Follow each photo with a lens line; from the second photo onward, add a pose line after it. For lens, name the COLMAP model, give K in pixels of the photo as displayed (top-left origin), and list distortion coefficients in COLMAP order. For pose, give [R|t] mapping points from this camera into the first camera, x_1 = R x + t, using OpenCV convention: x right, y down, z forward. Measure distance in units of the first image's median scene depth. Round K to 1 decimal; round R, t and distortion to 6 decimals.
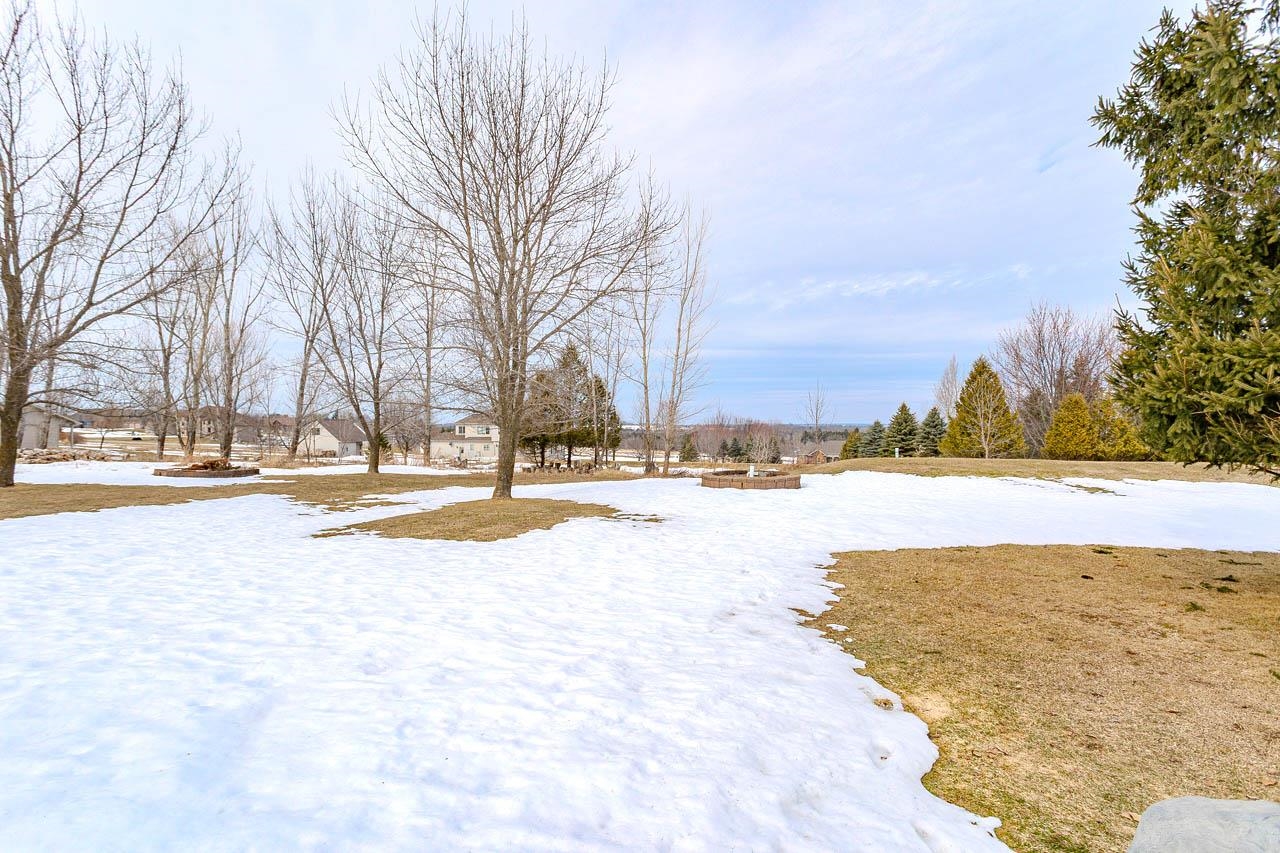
lens RADIAL K [[625.4, 0, 638.8], [0, 625.4, 424.8], [0, 0, 1]] dist [0.001670, -0.000102]
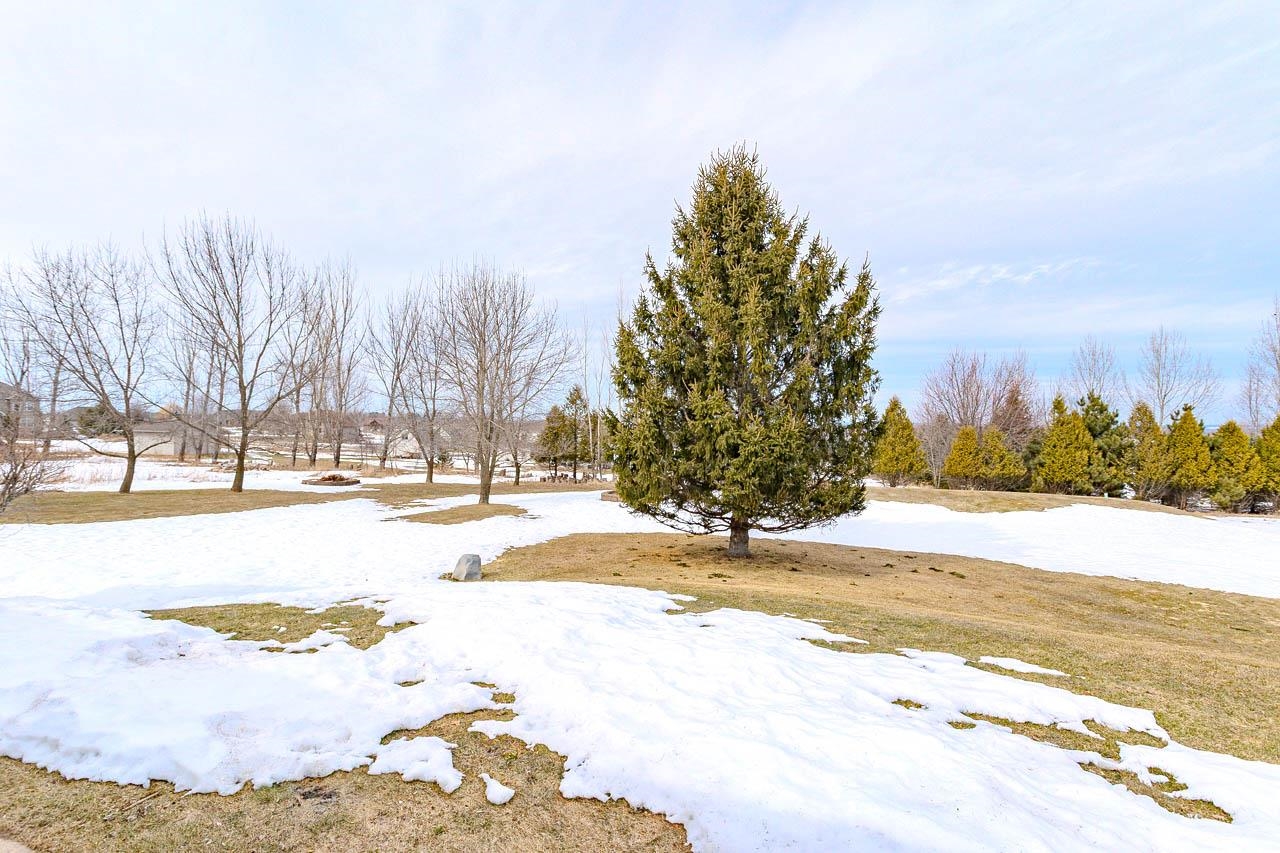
lens RADIAL K [[625.4, 0, 640.8], [0, 625.4, 427.2], [0, 0, 1]] dist [0.001670, -0.000102]
pose [[0.992194, 0.007970, -0.124452, 0.326210], [-0.007043, 0.999944, 0.007892, -0.087175], [0.124508, -0.006954, 0.992194, -0.533083]]
